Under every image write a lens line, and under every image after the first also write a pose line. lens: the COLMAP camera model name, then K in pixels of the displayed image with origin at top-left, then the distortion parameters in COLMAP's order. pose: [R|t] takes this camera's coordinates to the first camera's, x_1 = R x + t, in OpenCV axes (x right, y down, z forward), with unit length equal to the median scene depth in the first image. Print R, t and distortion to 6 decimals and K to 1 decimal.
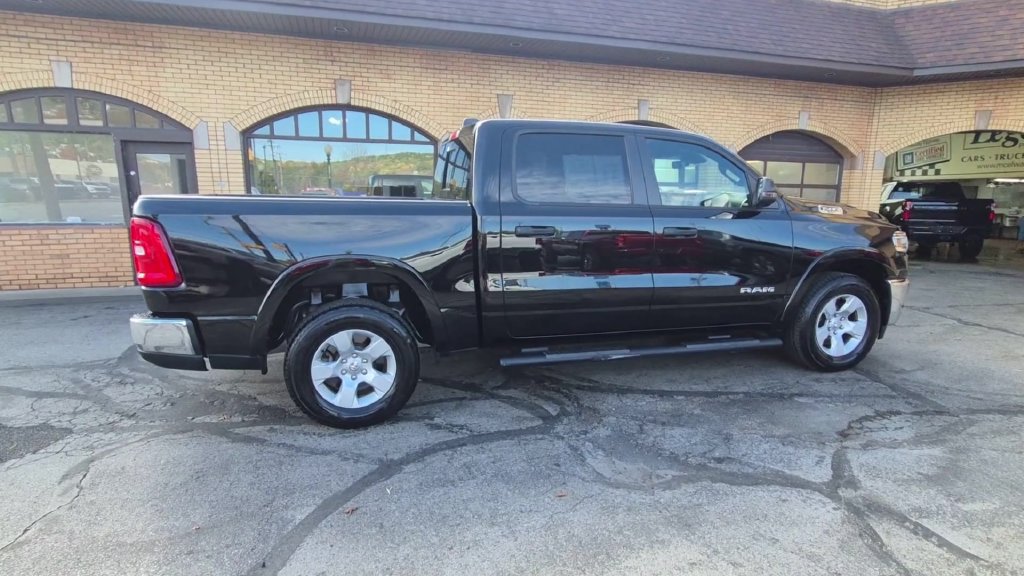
lens RADIAL K [[556.5, 0, 515.8], [0, 556.5, 296.9], [0, 0, 1]] dist [0.002332, 0.000508]
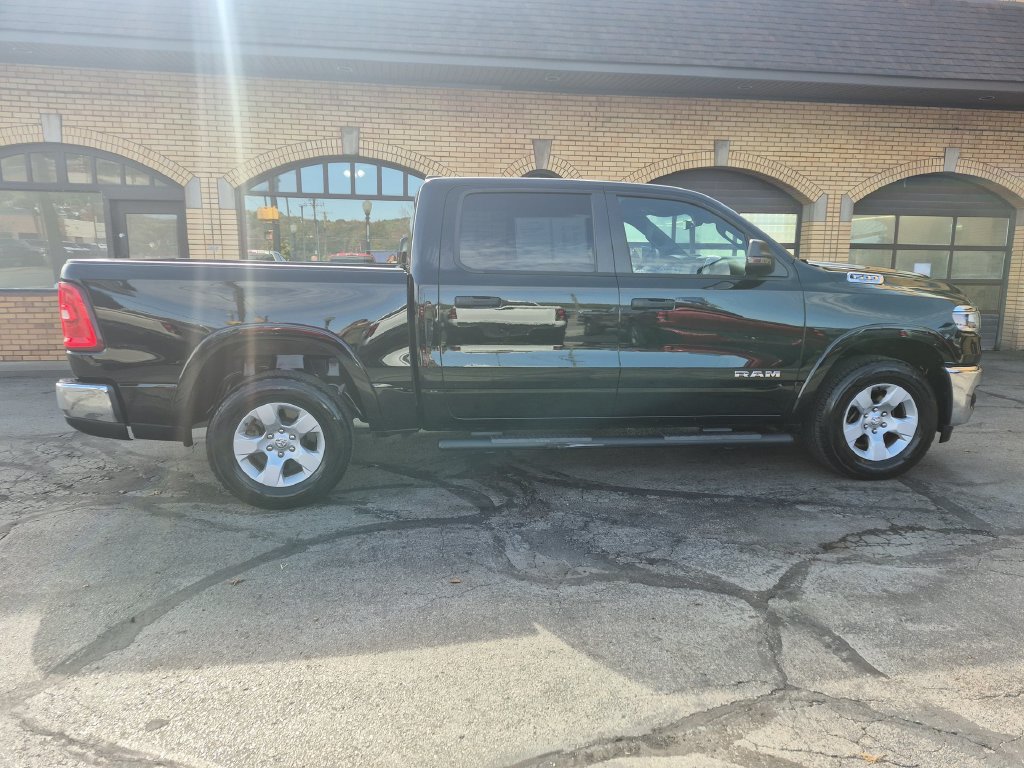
lens RADIAL K [[711.4, 0, 506.3], [0, 711.4, 376.1], [0, 0, 1]] dist [0.064700, -0.053367]
pose [[0.988489, 0.024813, -0.149243, 0.228470], [-0.027872, 0.999441, -0.018441, 0.021205], [0.148702, 0.022388, 0.988629, -0.123015]]
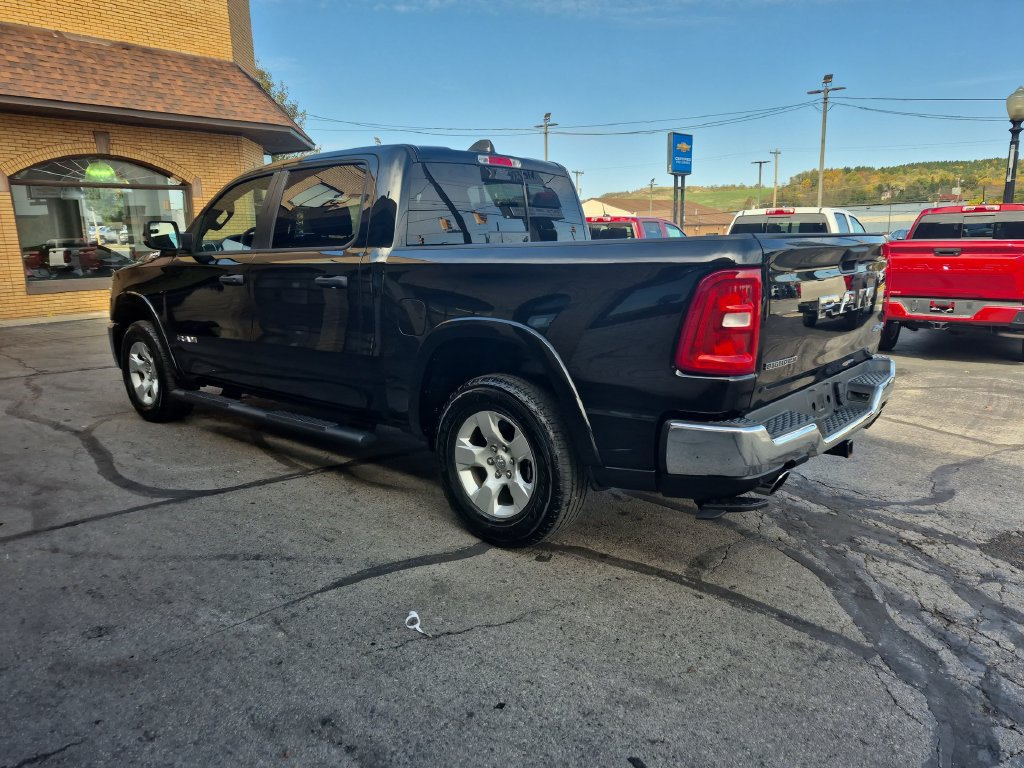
lens RADIAL K [[711.4, 0, 518.3], [0, 711.4, 375.8], [0, 0, 1]] dist [0.064700, -0.053367]
pose [[-0.540465, -0.158572, 0.826288, -1.062117], [0.169264, 0.941508, 0.291397, -0.314600], [-0.824164, 0.297350, -0.482012, 1.654327]]
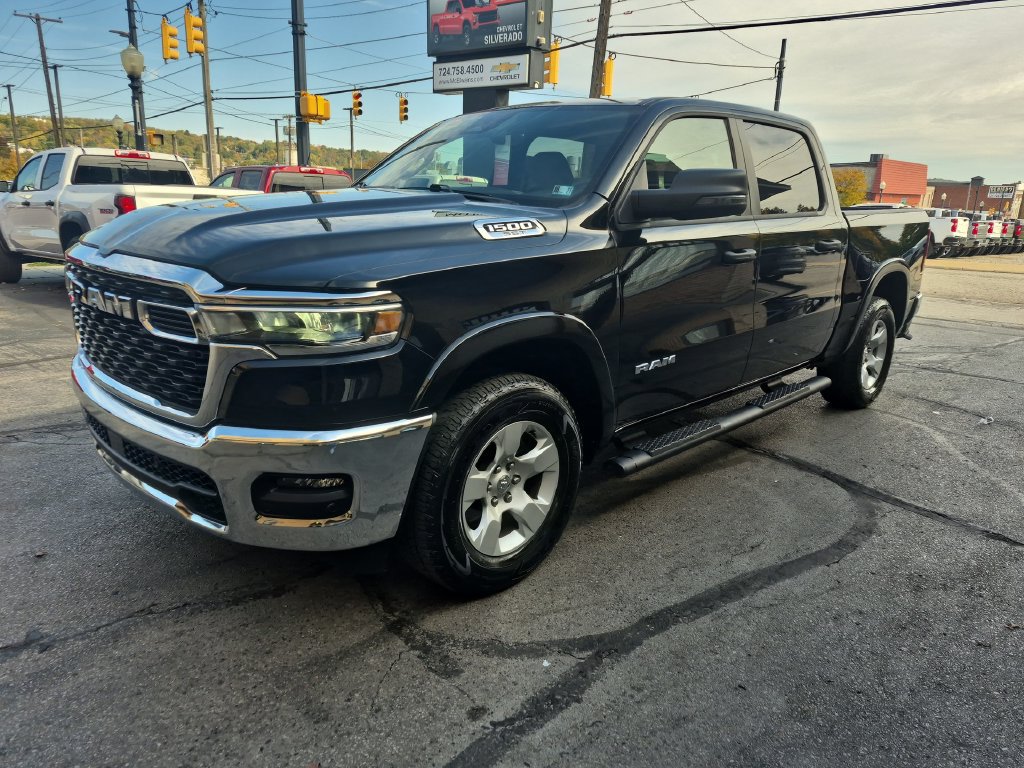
lens RADIAL K [[711.4, 0, 511.2], [0, 711.4, 375.8], [0, 0, 1]] dist [0.064700, -0.053367]
pose [[-0.870526, 0.084763, -0.484768, 0.811692], [-0.131818, 0.908898, 0.395636, -0.375900], [0.474140, 0.408313, -0.780046, 2.032852]]
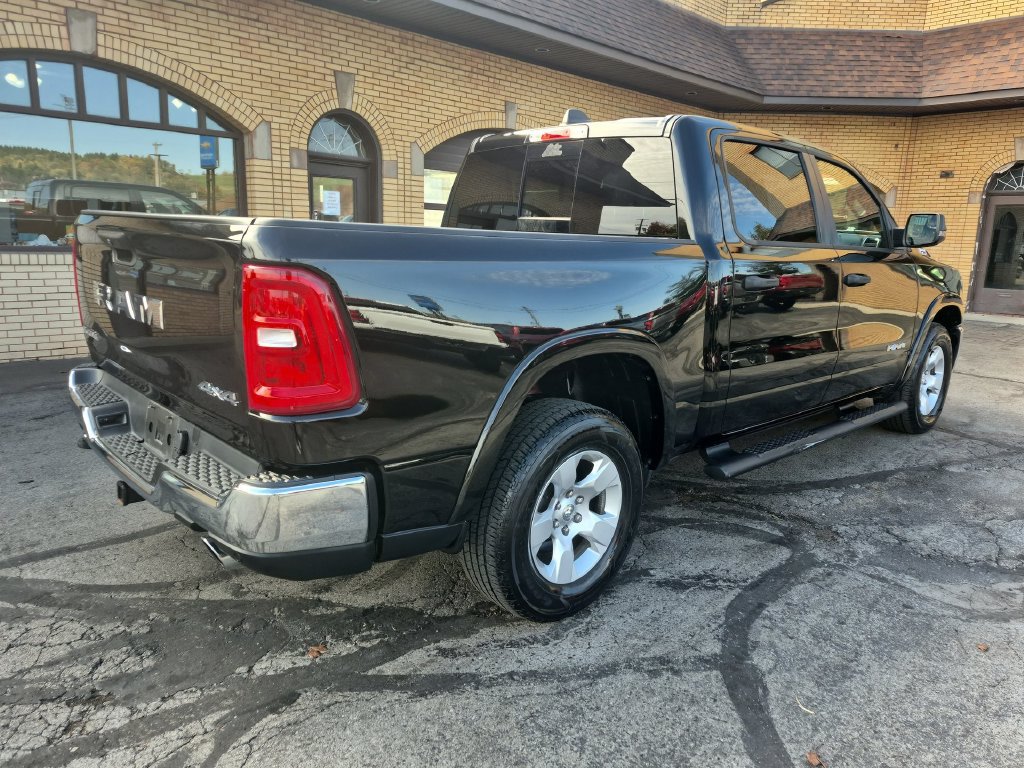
lens RADIAL K [[711.4, 0, 525.9], [0, 711.4, 362.3], [0, 0, 1]] dist [0.064700, -0.053367]
pose [[0.890056, -0.063428, 0.451417, -0.579355], [0.058062, 0.997981, 0.025744, -0.050952], [-0.452138, 0.003296, 0.891942, 0.290139]]
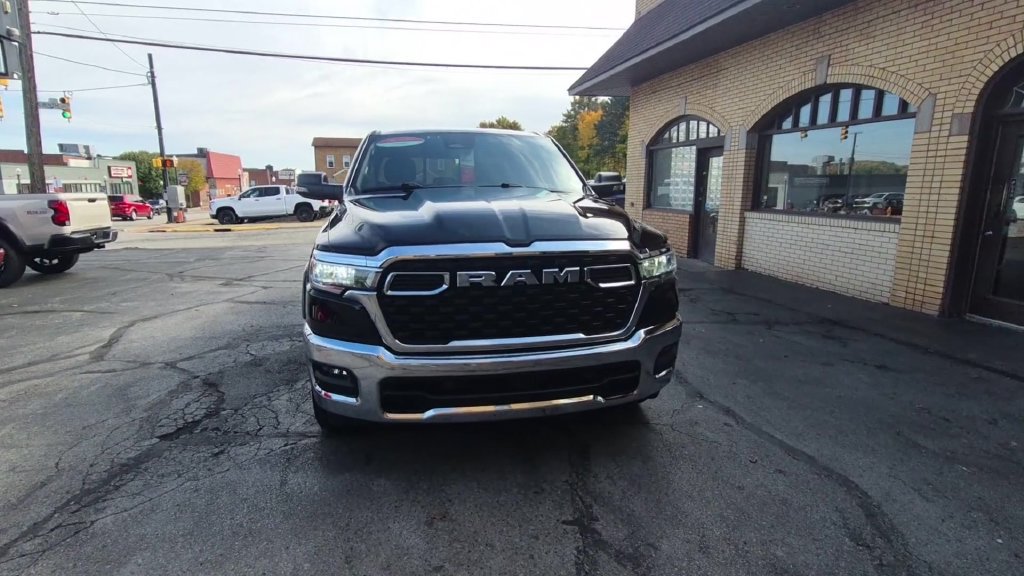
lens RADIAL K [[556.5, 0, 505.6], [0, 556.5, 296.4], [0, 0, 1]] dist [0.002332, 0.000508]
pose [[-0.091980, 0.186657, -0.978110, 1.423061], [-0.185079, 0.961953, 0.200979, -0.252477], [0.978410, 0.199513, -0.053935, 1.403156]]
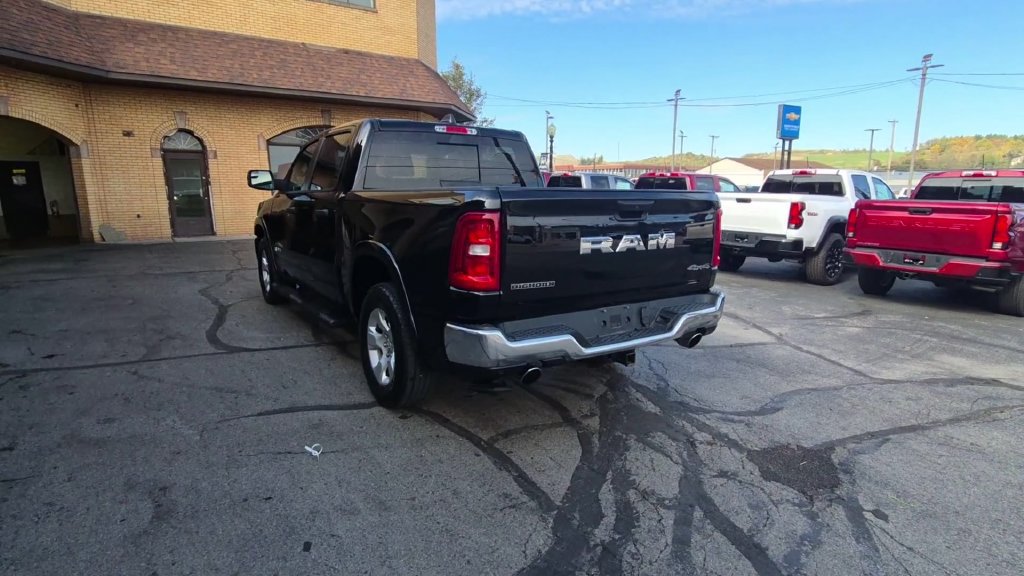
lens RADIAL K [[556.5, 0, 524.2], [0, 556.5, 294.1], [0, 0, 1]] dist [0.002332, 0.000508]
pose [[-0.313478, -0.189211, 0.930554, -1.276425], [0.165221, 0.954133, 0.249664, -0.250807], [-0.935111, 0.232011, -0.267838, 1.318511]]
